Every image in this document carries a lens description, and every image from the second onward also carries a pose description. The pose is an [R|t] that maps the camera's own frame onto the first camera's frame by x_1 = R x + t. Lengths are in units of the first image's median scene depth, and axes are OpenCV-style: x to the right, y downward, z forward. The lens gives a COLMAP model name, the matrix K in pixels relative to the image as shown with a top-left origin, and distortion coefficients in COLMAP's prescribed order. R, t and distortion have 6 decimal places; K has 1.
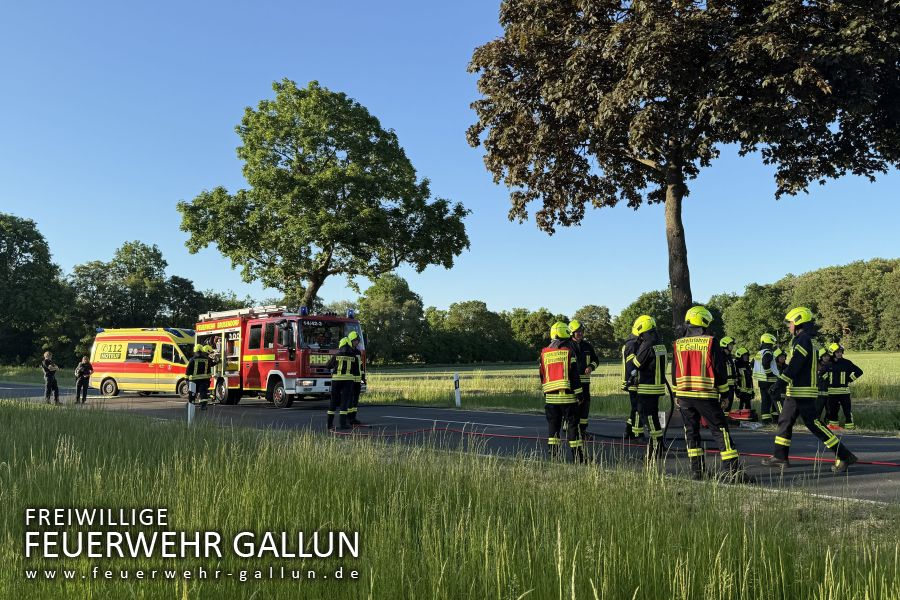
lens RADIAL K [[755.3, 0, 446.1], [0, 755.3, 309.0], [0, 0, 1]] dist [0.112882, -0.194133]
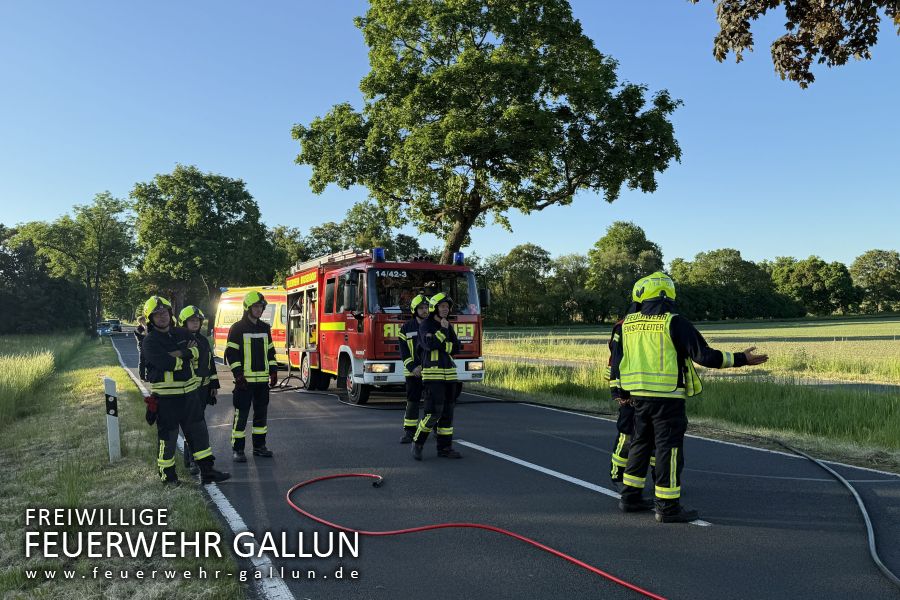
lens RADIAL K [[755.3, 0, 446.1], [0, 755.3, 309.0], [0, 0, 1]] dist [0.112882, -0.194133]
pose [[0.948914, -0.008470, -0.315420, 0.087718], [0.026802, 0.998191, 0.053827, 0.019863], [0.314393, -0.059531, 0.947424, 0.530022]]
